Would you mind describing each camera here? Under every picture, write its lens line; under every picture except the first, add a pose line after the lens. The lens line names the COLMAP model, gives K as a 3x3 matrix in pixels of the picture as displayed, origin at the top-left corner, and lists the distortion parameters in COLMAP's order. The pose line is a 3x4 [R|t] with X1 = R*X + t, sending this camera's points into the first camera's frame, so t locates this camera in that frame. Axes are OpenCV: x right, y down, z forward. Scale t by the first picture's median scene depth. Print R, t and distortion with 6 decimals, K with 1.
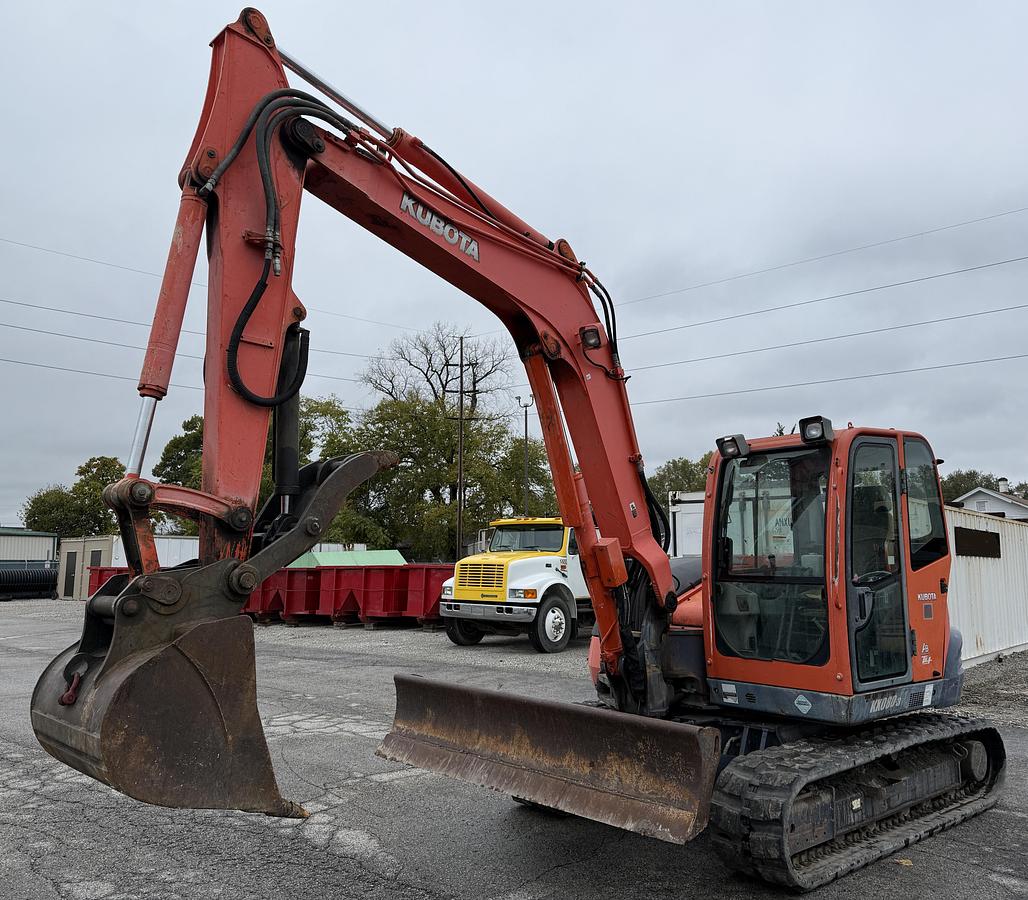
lens RADIAL K [[848.5, 0, 515.6], [0, 848.5, 452.1], [0, 0, 1]] dist [0.108957, -0.146436]
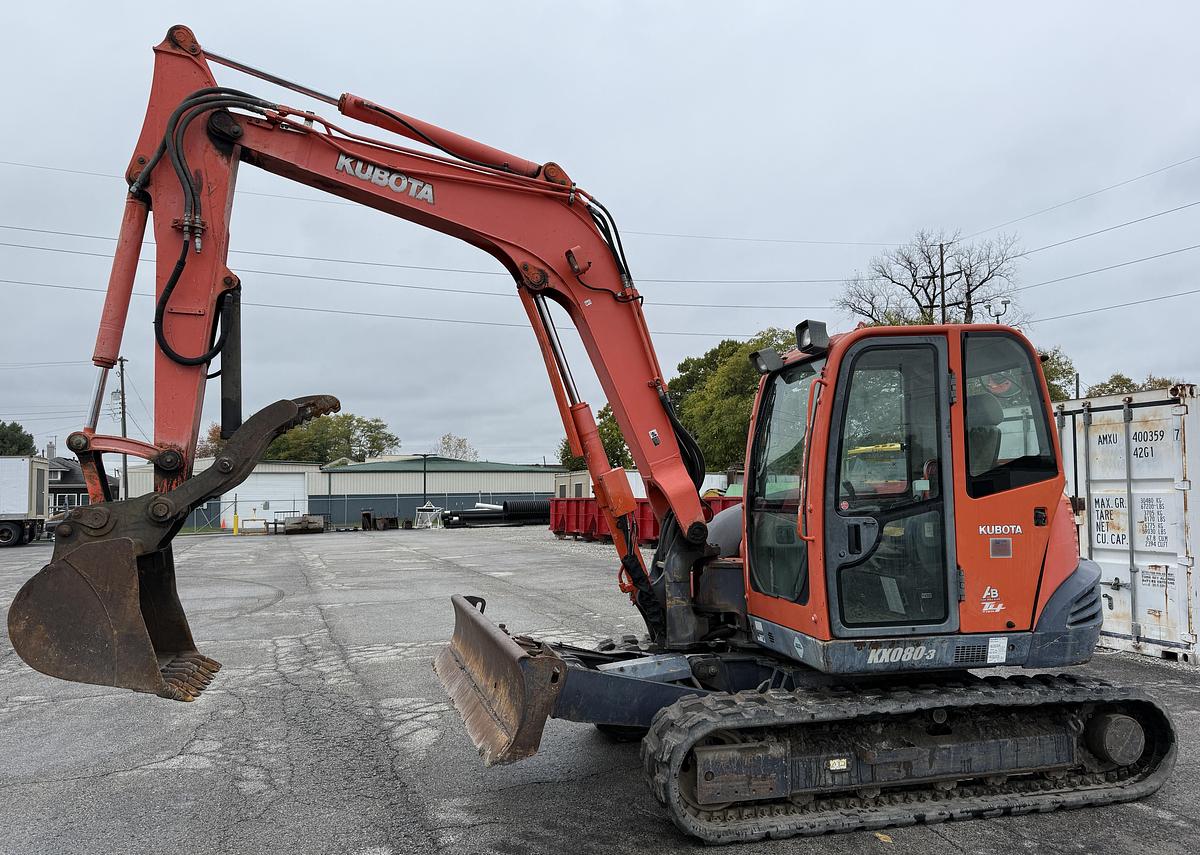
lens RADIAL K [[852.8, 0, 607.6], [0, 852.8, 448.6], [0, 0, 1]] dist [0.081929, -0.087534]
pose [[0.884129, -0.033295, -0.466055, 0.528139], [0.068521, 0.995913, 0.058840, 0.020761], [0.462191, -0.083956, 0.882797, 0.132554]]
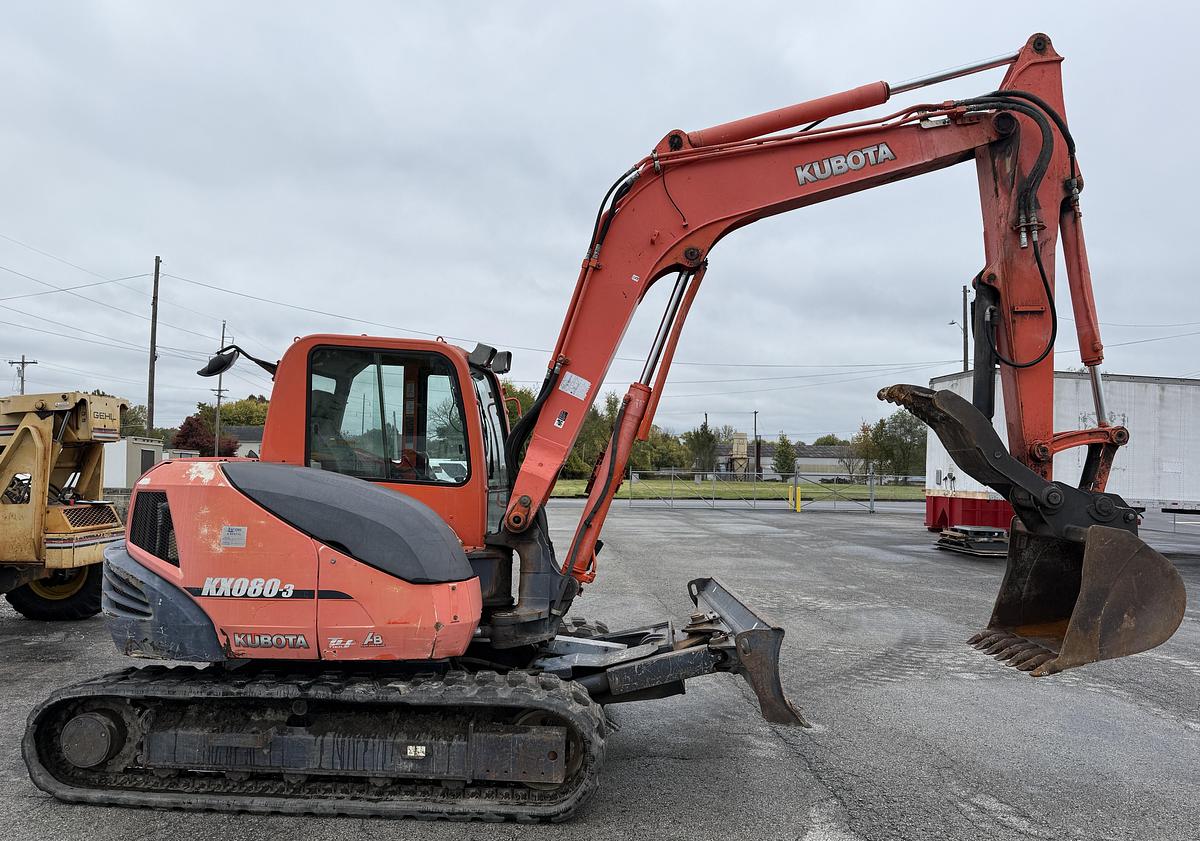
lens RADIAL K [[863.8, 0, 611.7], [0, 863.8, 441.4], [0, 0, 1]] dist [0.043533, -0.035483]
pose [[-0.711031, 0.009559, 0.703096, -0.548012], [-0.104989, 0.987256, -0.119596, 0.194921], [-0.695279, -0.158854, -0.700966, 1.595387]]
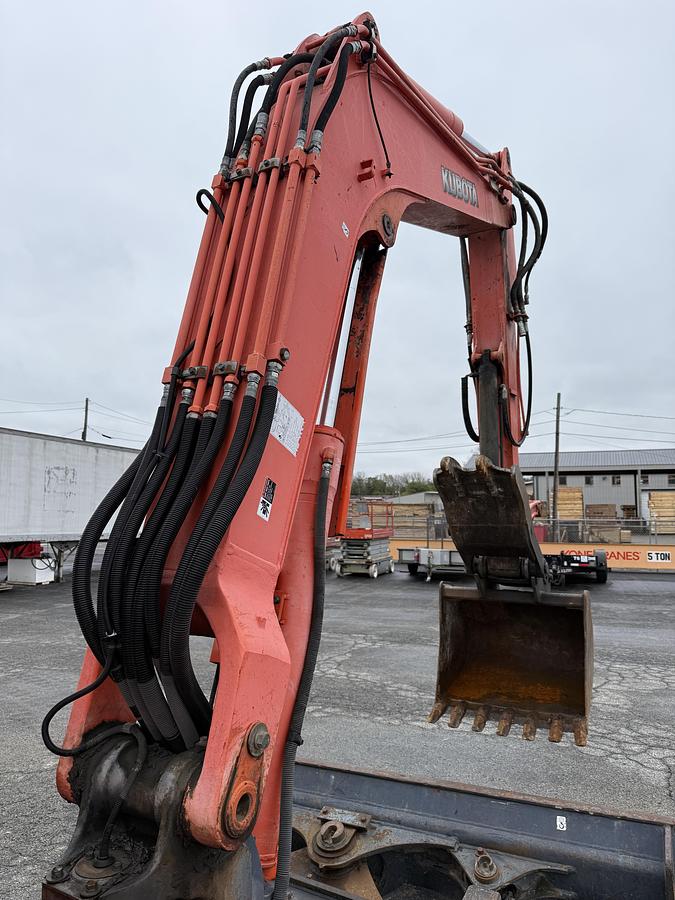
lens RADIAL K [[633.7, 0, 337.3], [0, 633.7, 452.5], [0, 0, 1]] dist [0.042445, -0.049750]
pose [[-0.951004, -0.015314, -0.308800, 0.163393], [0.049442, 0.978387, -0.200786, 0.107895], [0.305201, -0.206216, -0.929692, 1.281070]]
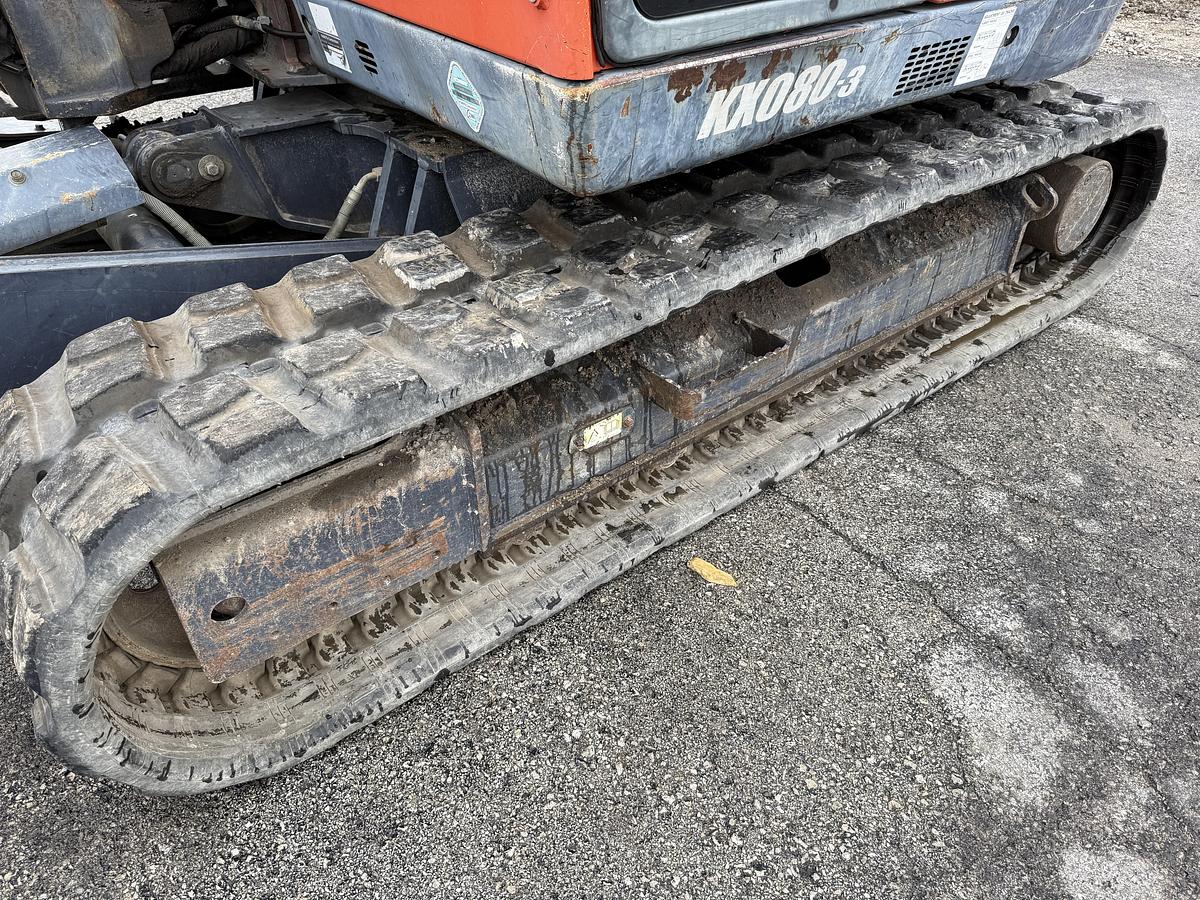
lens RADIAL K [[845.0, 0, 607.8], [0, 845.0, 459.5], [0, 0, 1]] dist [0.042445, -0.049750]
pose [[0.999019, 0.028417, -0.033972, 0.355139], [0.004229, 0.702333, 0.711836, 0.168715], [0.044088, -0.711281, 0.701524, 0.675805]]
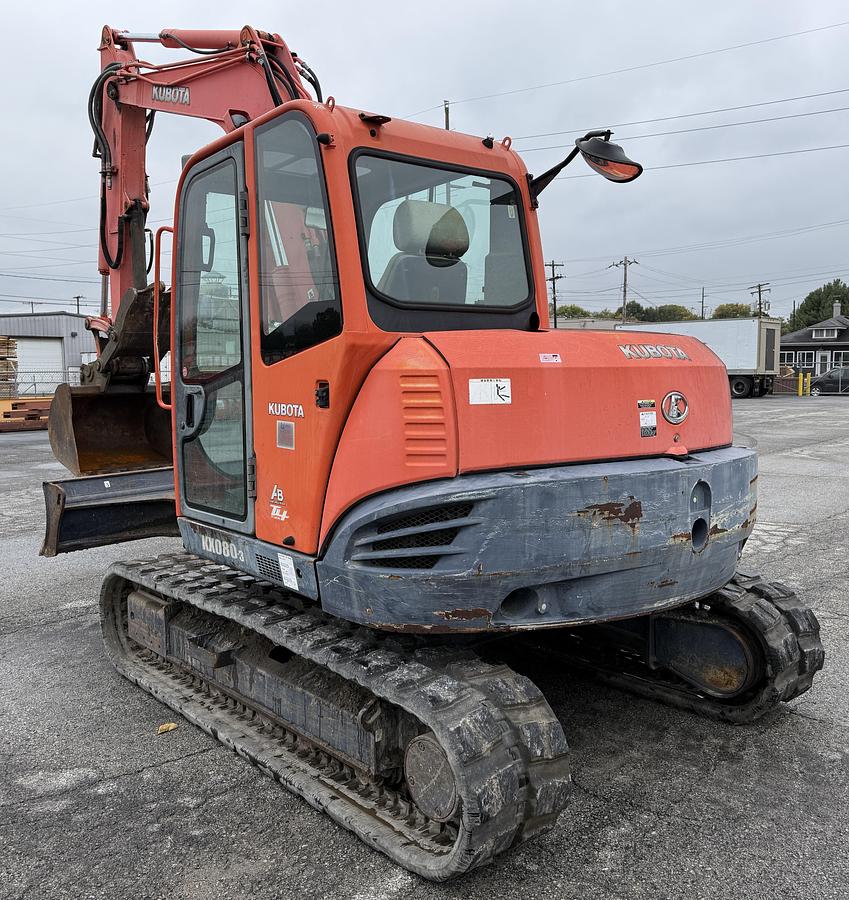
lens RADIAL K [[848.7, 0, 398.5], [0, 848.7, 440.5], [0, 0, 1]] dist [0.108582, 0.000000]
pose [[-0.015539, 0.092476, -0.995594, 1.031213], [0.131762, 0.987220, 0.089641, 0.146481], [0.991160, -0.129788, -0.027525, 1.082280]]
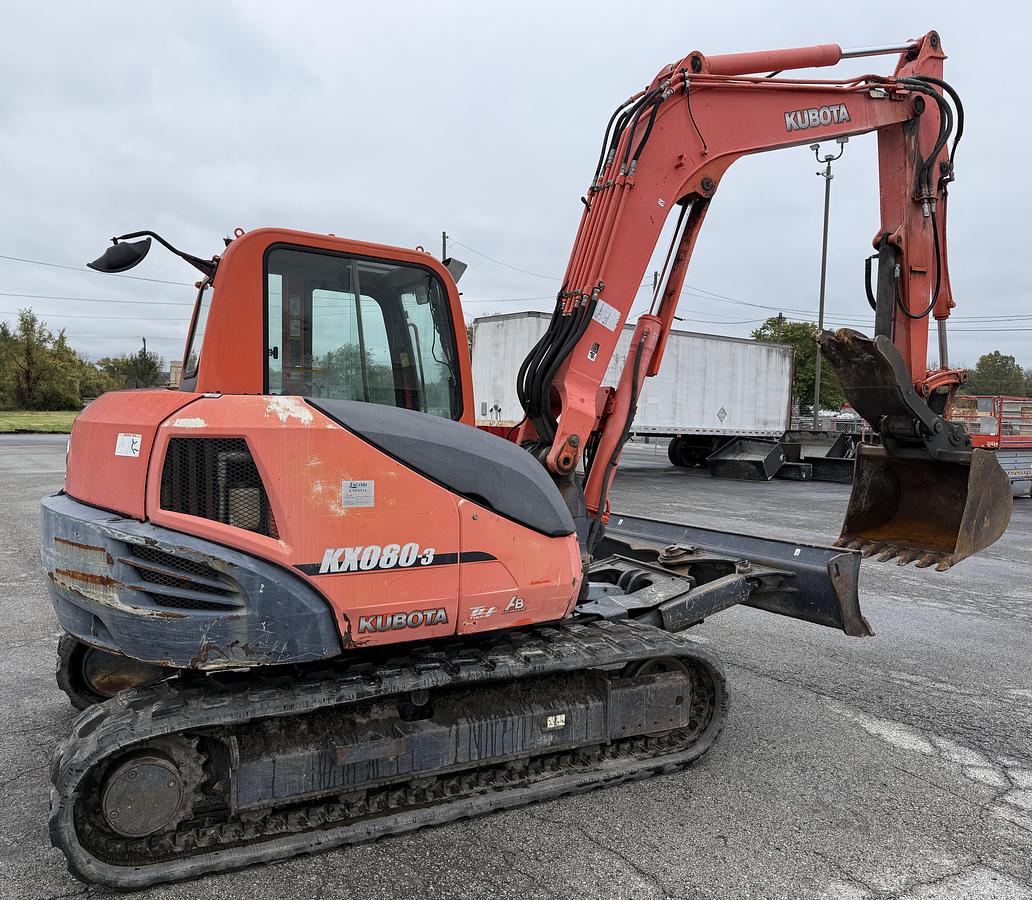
lens RADIAL K [[851.8, 0, 508.8], [0, 851.8, 446.6], [0, 0, 1]] dist [0.108957, -0.146436]
pose [[-0.970753, -0.027794, 0.238468, -0.008228], [-0.047163, 0.995999, -0.075906, 0.228328], [-0.235404, -0.084933, -0.968179, 1.814128]]
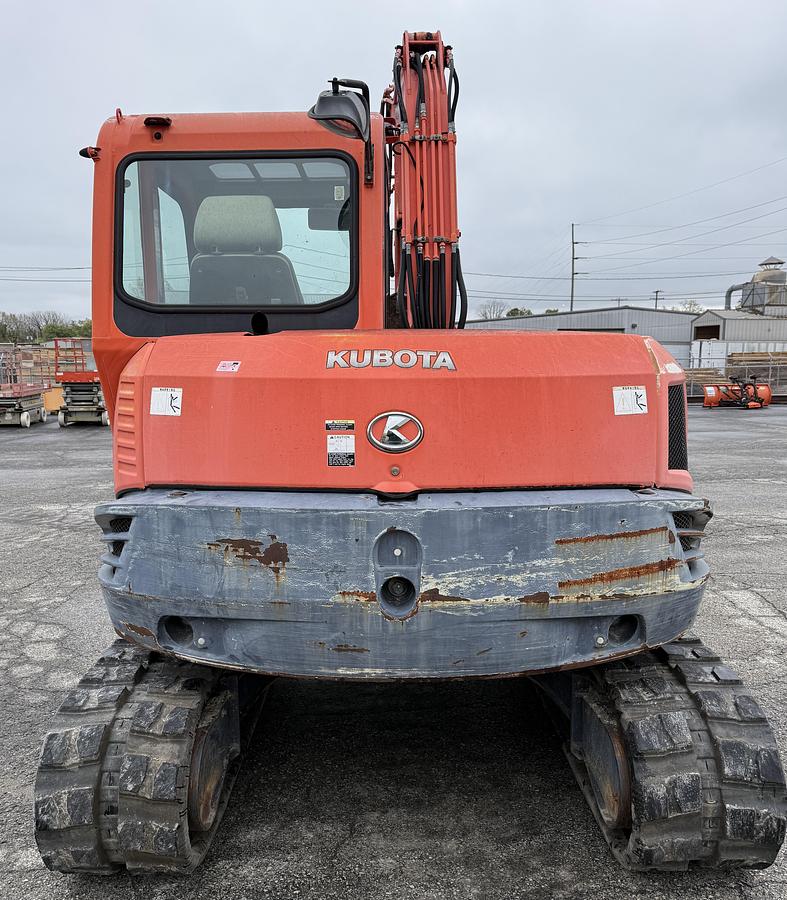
lens RADIAL K [[742.8, 0, 389.8], [0, 742.8, 467.3], [0, 0, 1]] dist [0.108957, -0.146436]
pose [[-0.658596, 0.120083, -0.742853, 0.758282], [0.104509, 0.992214, 0.067738, 0.190580], [0.745204, -0.033023, -0.666019, 1.488985]]
